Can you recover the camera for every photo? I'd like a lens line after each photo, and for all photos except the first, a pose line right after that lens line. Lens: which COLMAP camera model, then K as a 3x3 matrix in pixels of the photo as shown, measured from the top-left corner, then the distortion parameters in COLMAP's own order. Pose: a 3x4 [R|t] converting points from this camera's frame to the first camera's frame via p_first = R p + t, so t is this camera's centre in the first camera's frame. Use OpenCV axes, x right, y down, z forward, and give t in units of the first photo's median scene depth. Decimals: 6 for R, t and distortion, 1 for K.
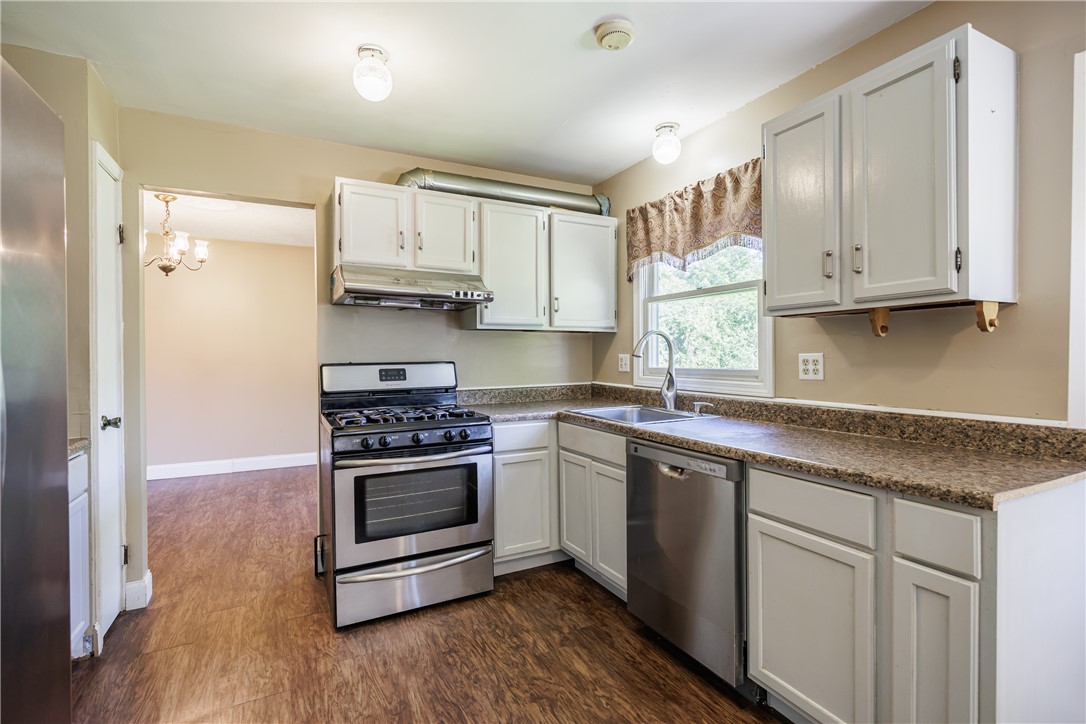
lens RADIAL K [[507.9, 0, 545.0], [0, 507.9, 358.5], [0, 0, 1]] dist [-0.007586, 0.000351]
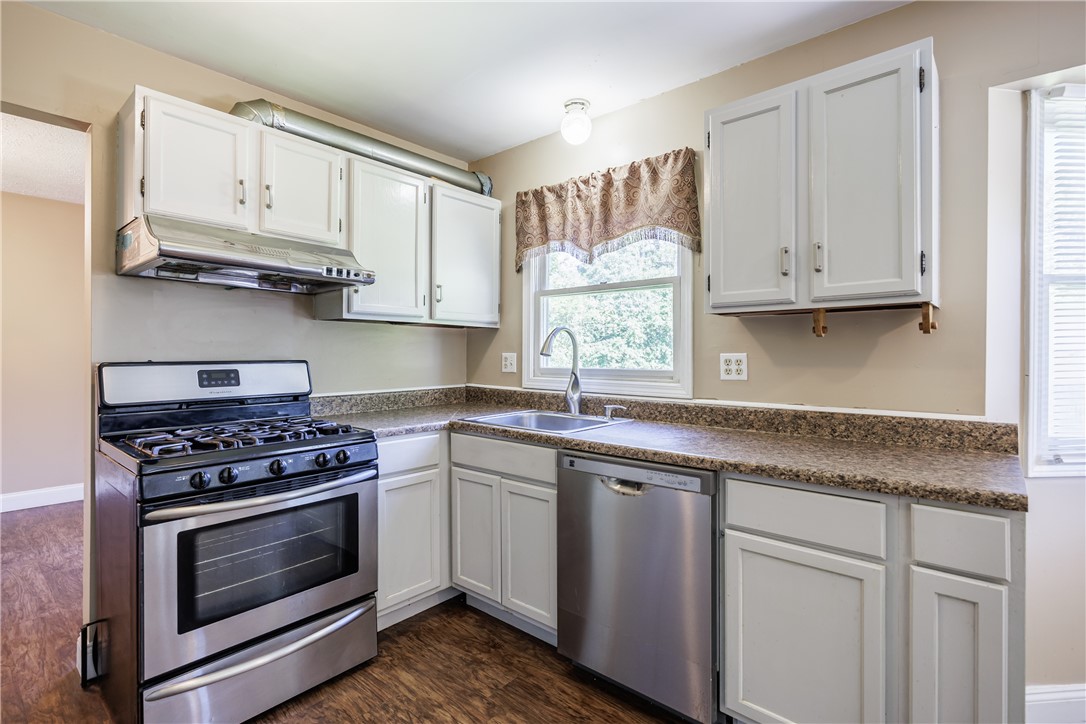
lens RADIAL K [[507.9, 0, 542.0], [0, 507.9, 352.6], [0, 0, 1]] dist [-0.007586, 0.000351]
pose [[0.929243, 0.010074, 0.369331, -0.155452], [-0.005564, 0.999896, -0.013275, 0.003195], [-0.369426, 0.010280, 0.929203, 0.182274]]
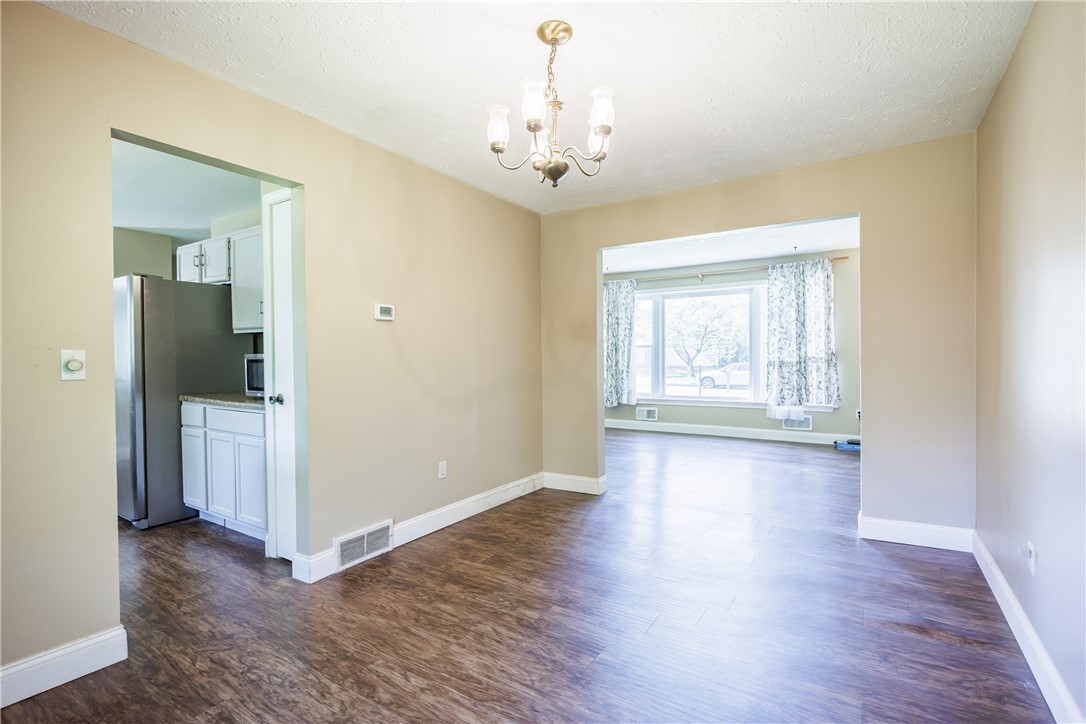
lens RADIAL K [[507.9, 0, 541.1], [0, 507.9, 360.5], [0, 0, 1]] dist [-0.007586, 0.000351]
pose [[-0.873510, 0.017351, -0.486497, -0.697473], [0.009960, 0.999792, 0.017774, 0.011073], [0.486705, 0.010680, -0.873501, 2.091077]]
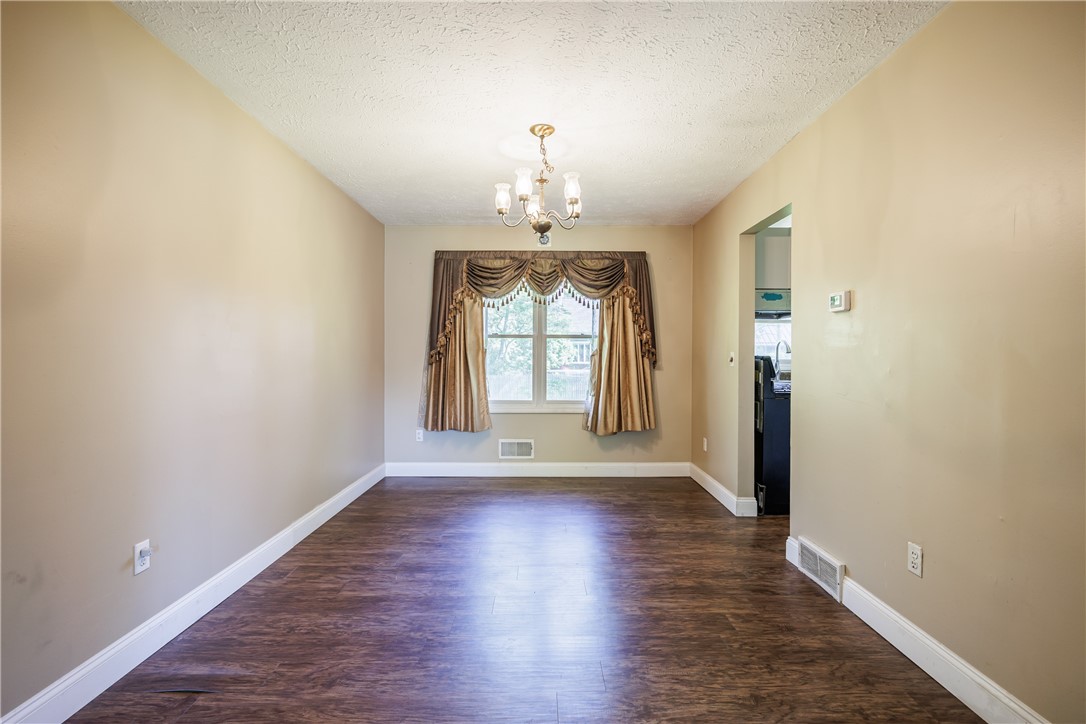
lens RADIAL K [[507.9, 0, 548.5], [0, 507.9, 361.1], [0, 0, 1]] dist [-0.007586, 0.000351]
pose [[0.460668, -0.002691, 0.887568, -2.016823], [0.003150, 0.999994, 0.001397, 0.024510], [-0.887567, 0.002153, 0.460674, 0.948982]]
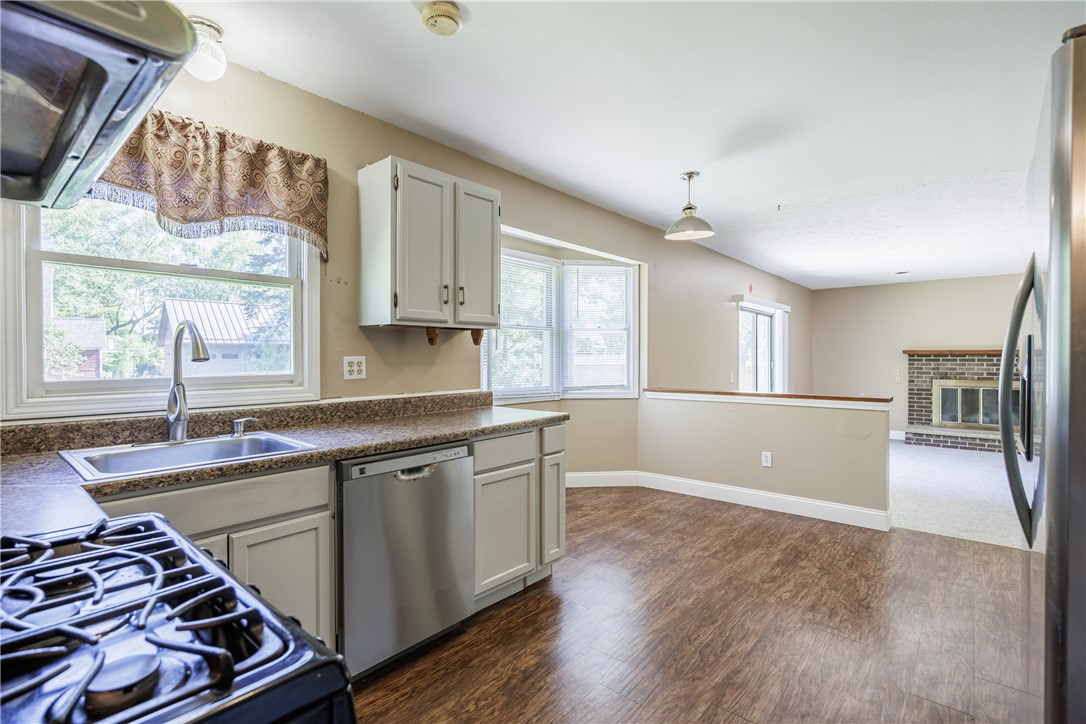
lens RADIAL K [[507.9, 0, 535.1], [0, 507.9, 362.5], [0, 0, 1]] dist [-0.007586, 0.000351]
pose [[-0.359808, -0.007193, 0.932999, -0.580347], [0.009773, 0.999886, 0.011478, -0.004637], [-0.932975, 0.013248, -0.359697, 0.857218]]
